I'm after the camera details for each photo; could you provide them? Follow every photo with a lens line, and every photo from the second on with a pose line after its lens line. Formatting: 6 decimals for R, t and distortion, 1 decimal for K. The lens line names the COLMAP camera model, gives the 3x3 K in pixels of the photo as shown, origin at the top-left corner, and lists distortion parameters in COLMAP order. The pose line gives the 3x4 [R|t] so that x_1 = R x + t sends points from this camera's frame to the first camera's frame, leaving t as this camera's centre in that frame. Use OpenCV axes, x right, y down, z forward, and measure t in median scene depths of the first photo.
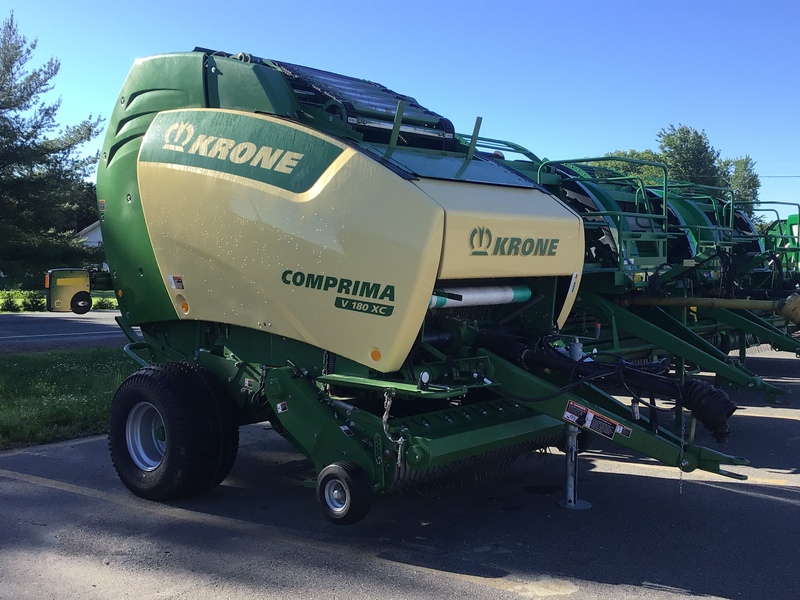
lens RADIAL K [[992.2, 0, 397.3], [0, 992.2, 301.8], [0, 0, 1]] dist [0.177681, 0.000000]
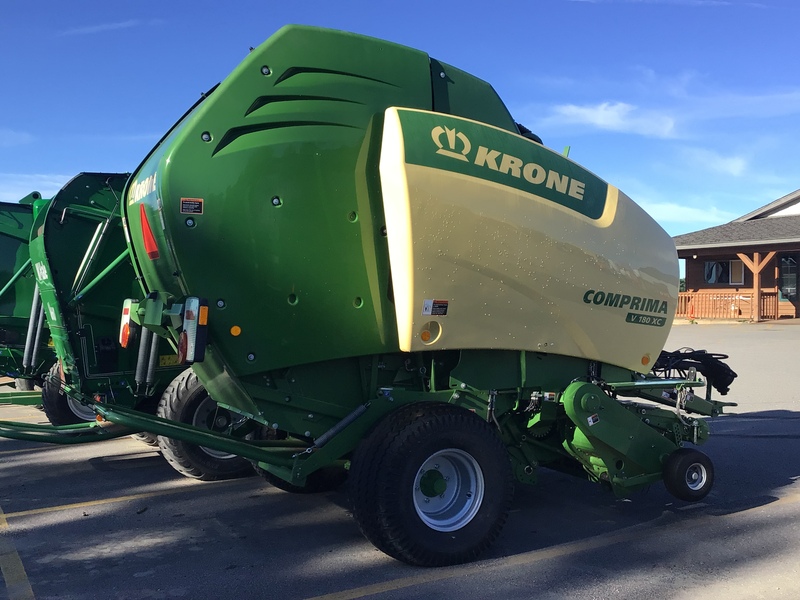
lens RADIAL K [[875.7, 0, 400.8], [0, 875.7, 298.6], [0, 0, 1]] dist [0.109007, 0.000000]
pose [[0.340811, -0.006866, 0.940107, -1.112358], [0.053771, 0.998479, -0.012201, -0.023053], [-0.938593, 0.054709, 0.340661, 0.906258]]
